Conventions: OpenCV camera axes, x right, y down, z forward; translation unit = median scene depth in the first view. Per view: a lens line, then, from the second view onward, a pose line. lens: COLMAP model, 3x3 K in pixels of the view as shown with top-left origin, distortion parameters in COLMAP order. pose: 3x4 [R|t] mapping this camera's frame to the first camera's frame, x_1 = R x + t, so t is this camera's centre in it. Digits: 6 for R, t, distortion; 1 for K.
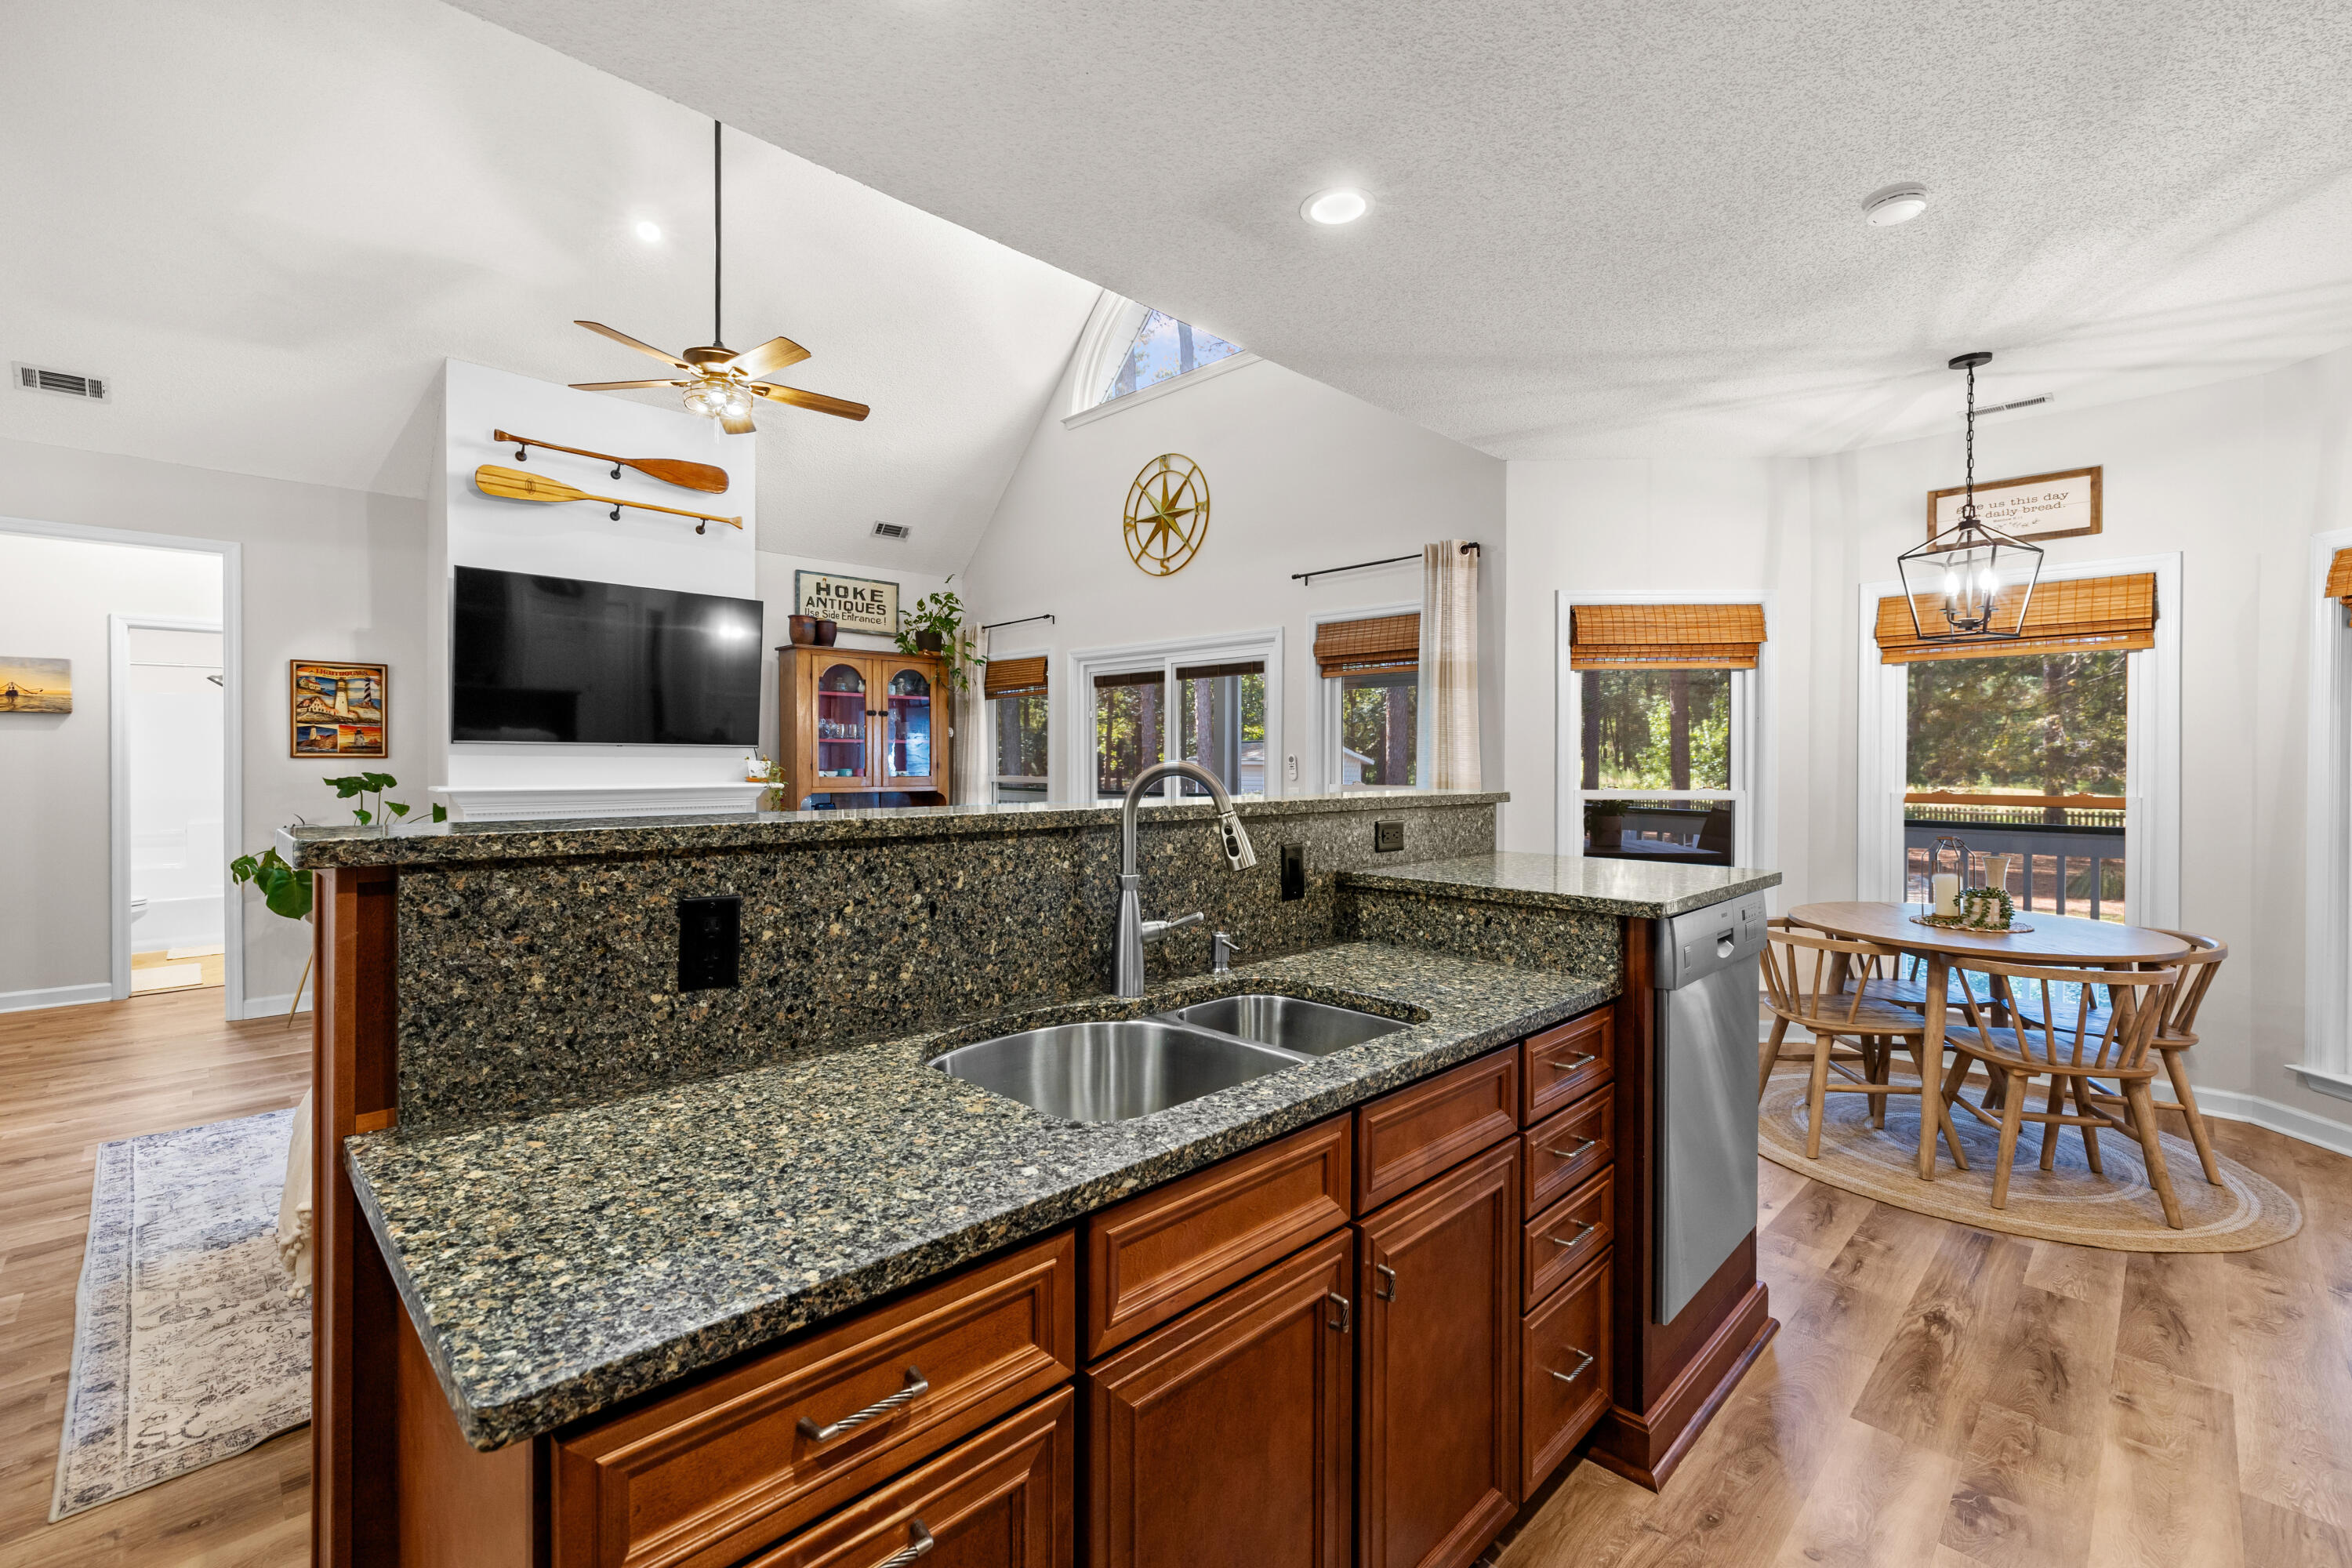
lens RADIAL K [[1005.3, 0, 1190.3], [0, 1005.3, 769.6], [0, 0, 1]] dist [0.000943, 0.000027]
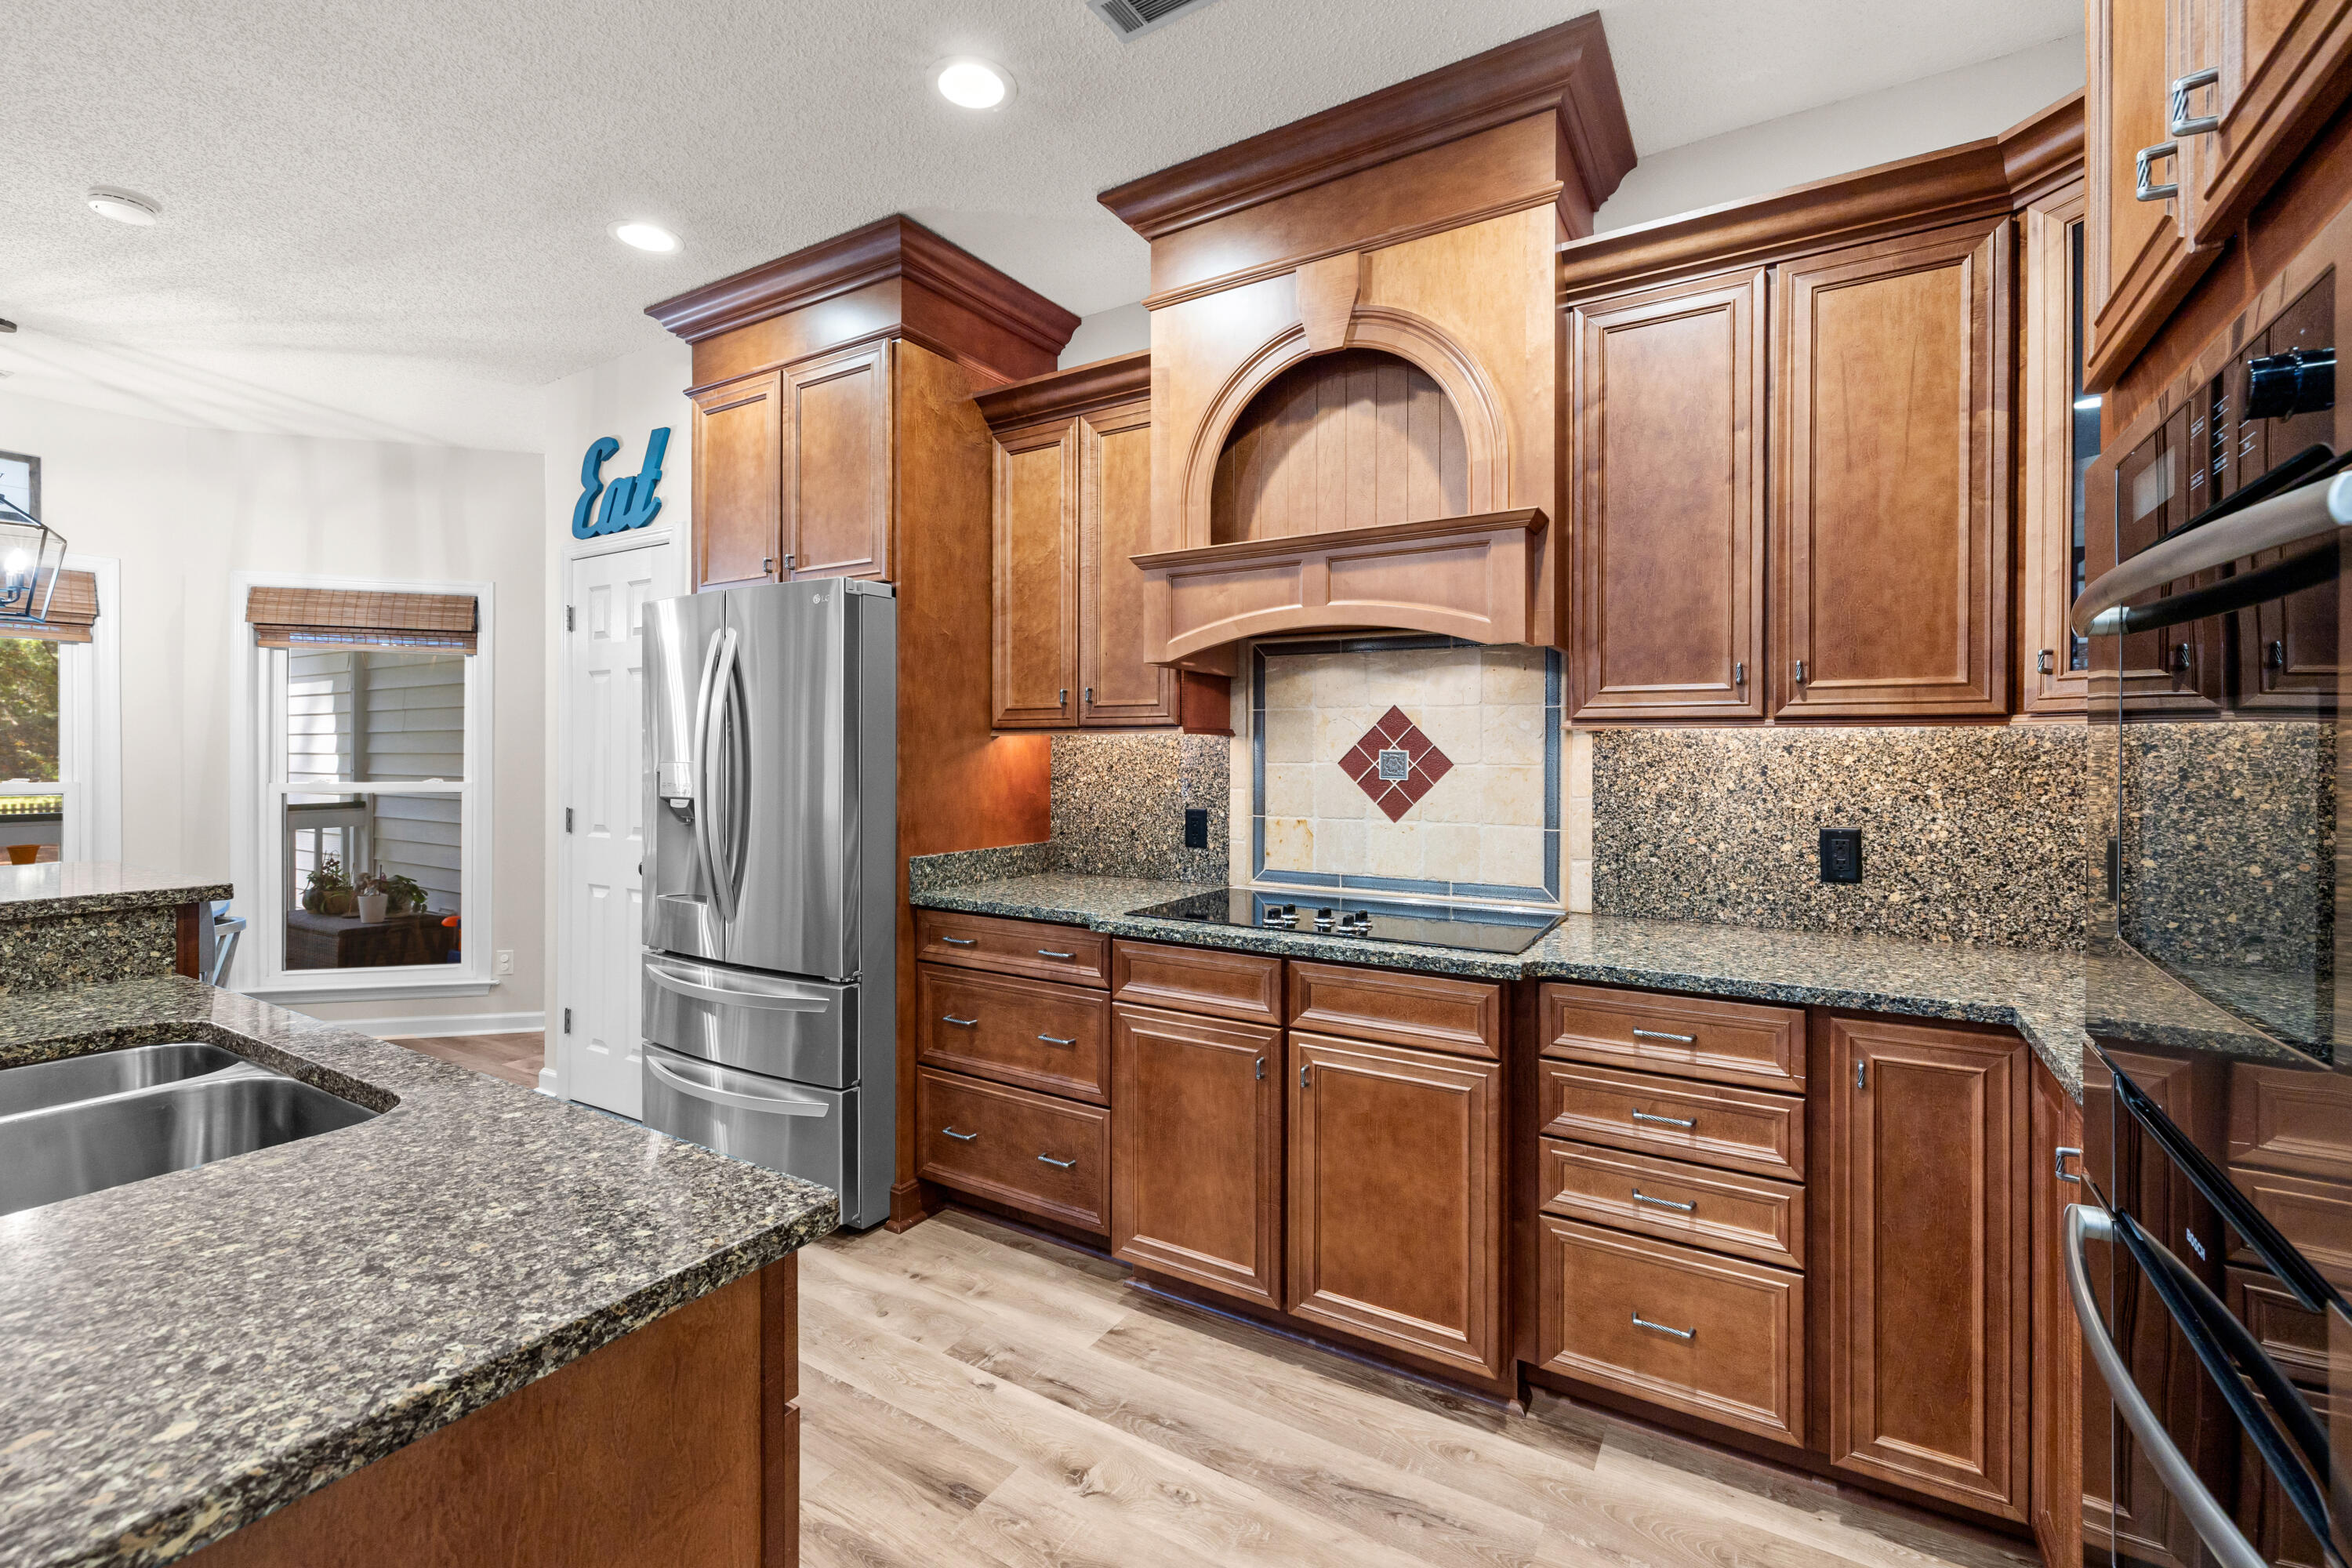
lens RADIAL K [[1005.3, 0, 1132.7], [0, 1005.3, 749.5], [0, 0, 1]] dist [0.000943, 0.000027]
pose [[-0.199406, 0.000992, 0.979917, -1.295680], [0.006545, 0.999979, 0.000320, -0.000829], [-0.979895, 0.006477, -0.199408, 0.511784]]
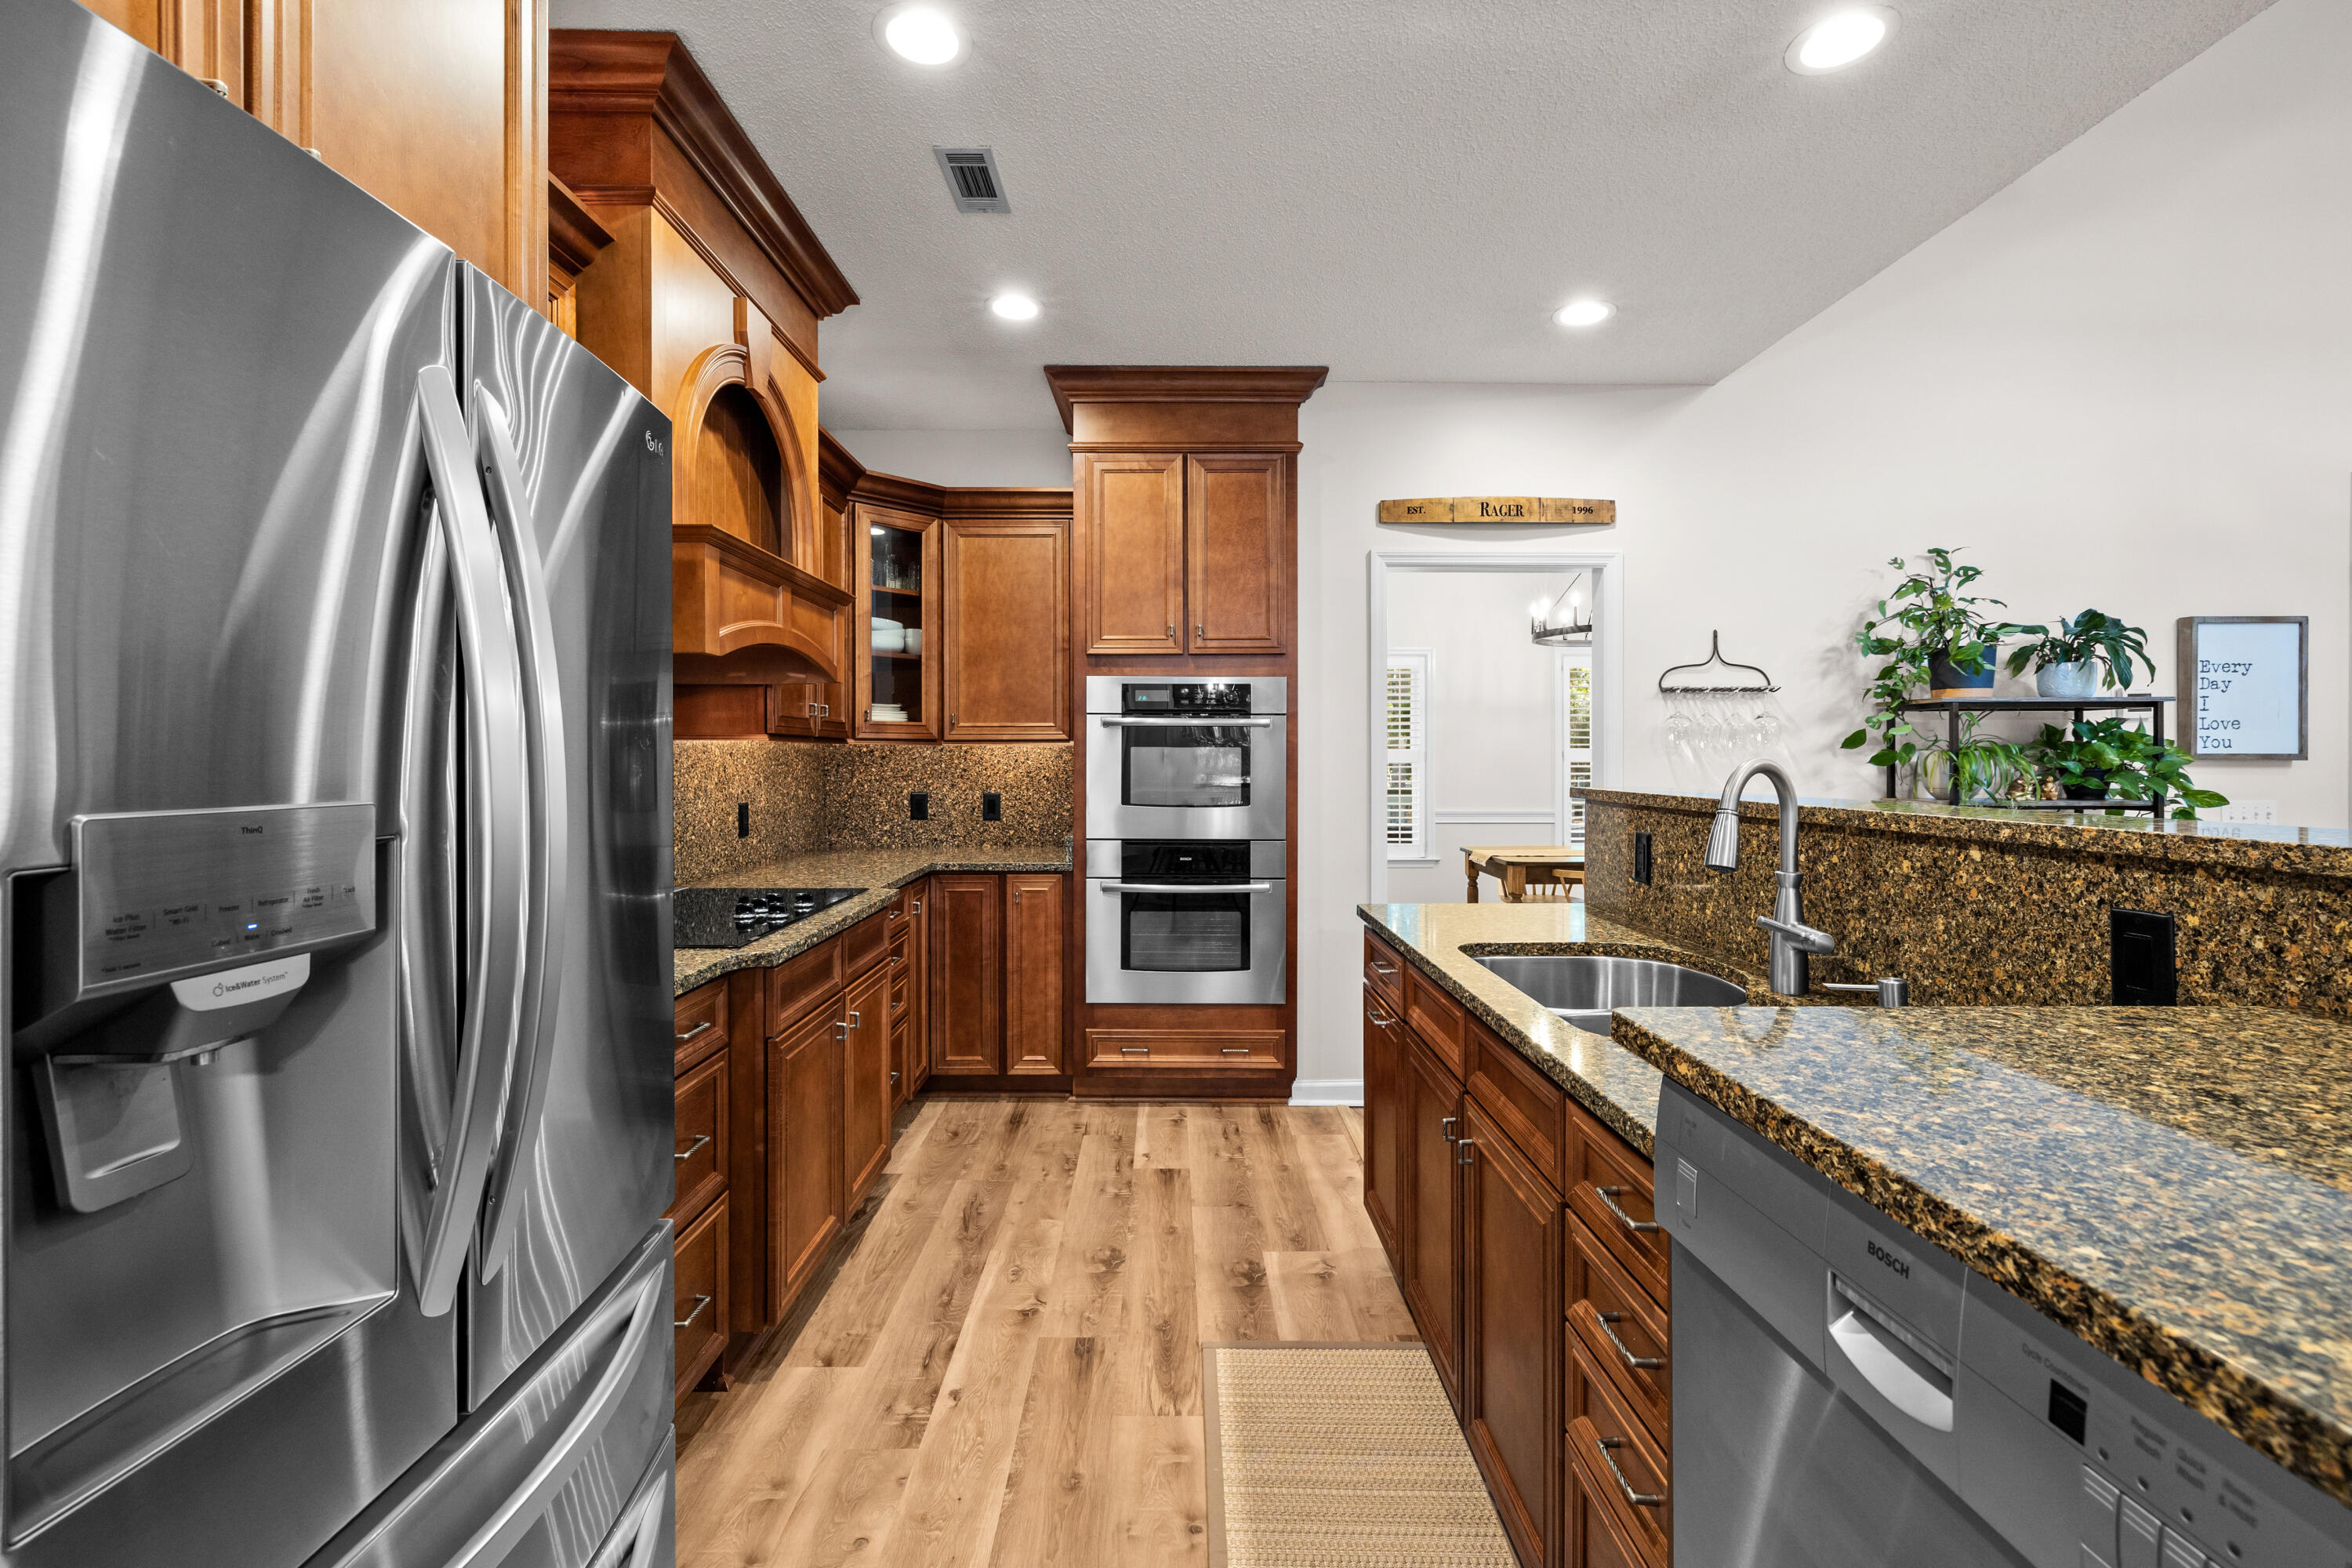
lens RADIAL K [[1005.3, 0, 1169.0], [0, 1005.3, 766.2], [0, 0, 1]] dist [0.000943, 0.000027]
pose [[-0.715832, 0.006138, -0.698246, 1.752951], [-0.002511, 0.999932, 0.011364, -0.017466], [0.698268, 0.009888, -0.715768, 2.099993]]
